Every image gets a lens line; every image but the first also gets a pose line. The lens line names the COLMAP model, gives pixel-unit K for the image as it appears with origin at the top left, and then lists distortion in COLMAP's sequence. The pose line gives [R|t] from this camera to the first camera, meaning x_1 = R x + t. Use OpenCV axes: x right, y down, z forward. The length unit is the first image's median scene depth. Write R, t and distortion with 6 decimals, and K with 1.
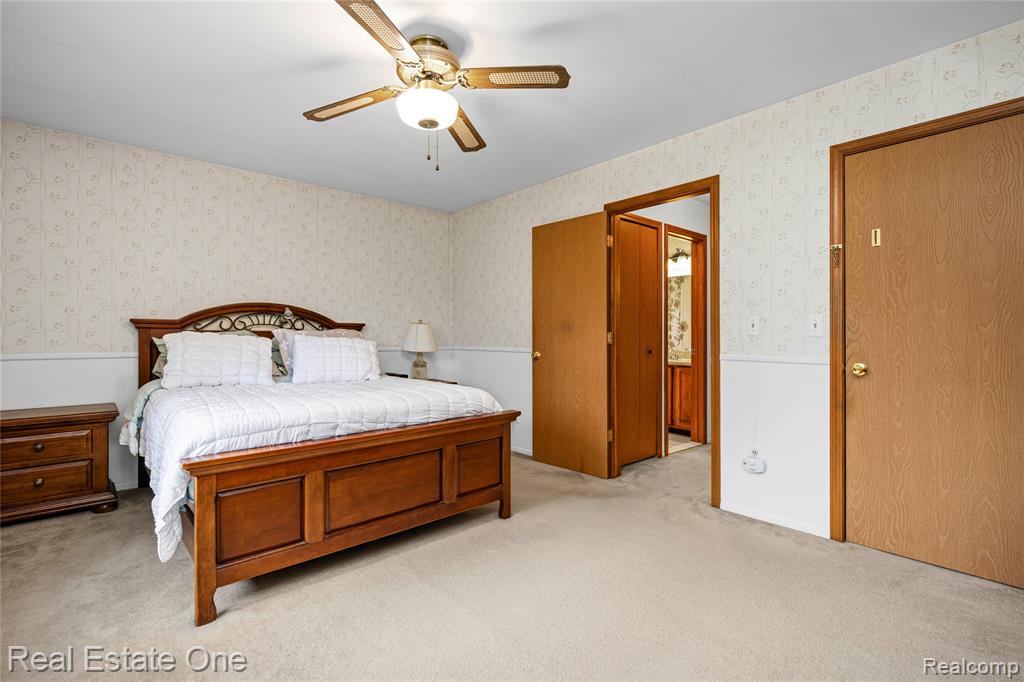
lens RADIAL K [[467.0, 0, 510.5], [0, 467.0, 336.9], [0, 0, 1]] dist [0.001491, 0.000067]
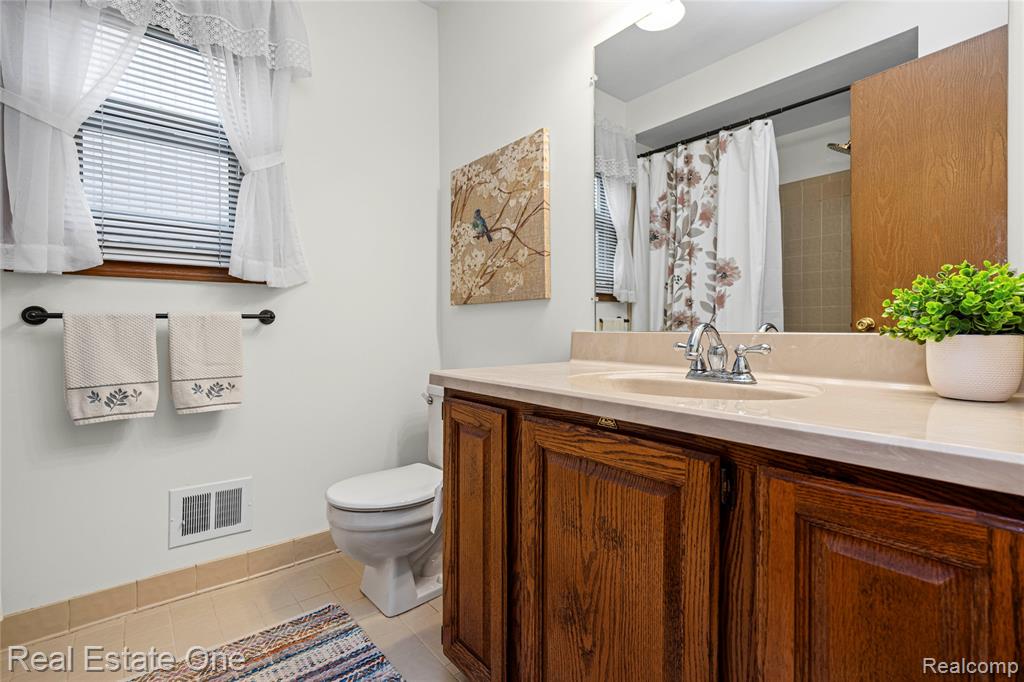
lens RADIAL K [[467.0, 0, 512.2], [0, 467.0, 337.4], [0, 0, 1]] dist [0.001491, 0.000067]
pose [[0.999654, -0.007663, -0.025154, 0.205712], [0.008101, 0.999817, 0.017344, 0.021573], [0.025017, -0.017542, 0.999533, 0.612862]]
